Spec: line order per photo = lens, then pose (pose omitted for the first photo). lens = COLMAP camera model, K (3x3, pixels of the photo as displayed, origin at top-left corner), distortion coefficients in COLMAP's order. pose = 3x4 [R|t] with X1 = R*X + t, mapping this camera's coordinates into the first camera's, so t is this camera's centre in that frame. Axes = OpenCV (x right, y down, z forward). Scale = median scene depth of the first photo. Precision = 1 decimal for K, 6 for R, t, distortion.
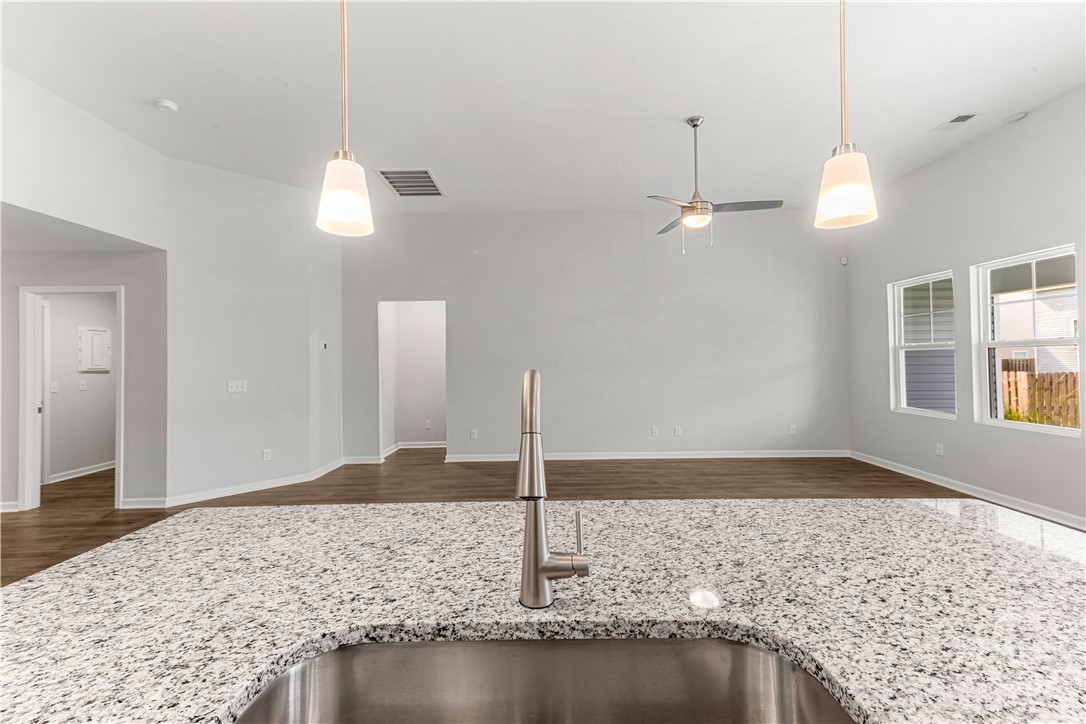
lens RADIAL K [[484.6, 0, 546.8], [0, 484.6, 361.1], [0, 0, 1]] dist [0.014402, 0.000519]
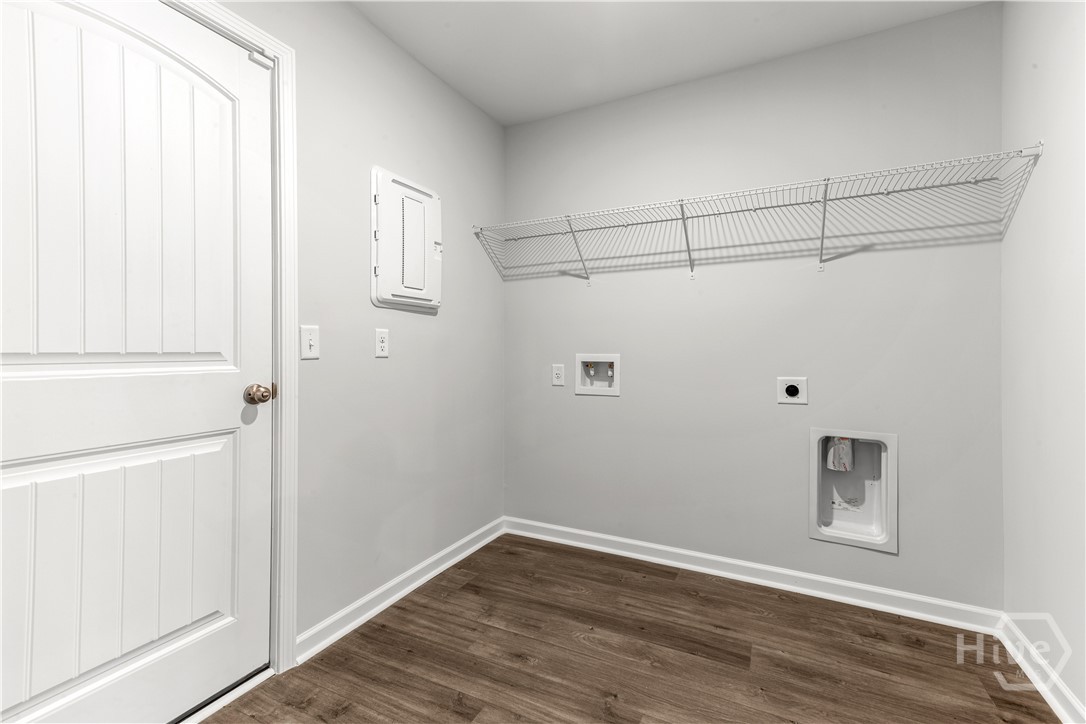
lens RADIAL K [[484.6, 0, 538.8], [0, 484.6, 354.7], [0, 0, 1]] dist [0.014402, 0.000519]
pose [[0.885451, 0.018679, -0.464356, -0.687431], [-0.010385, 0.999738, 0.020412, 0.049751], [0.464616, -0.013251, 0.885413, 0.747623]]
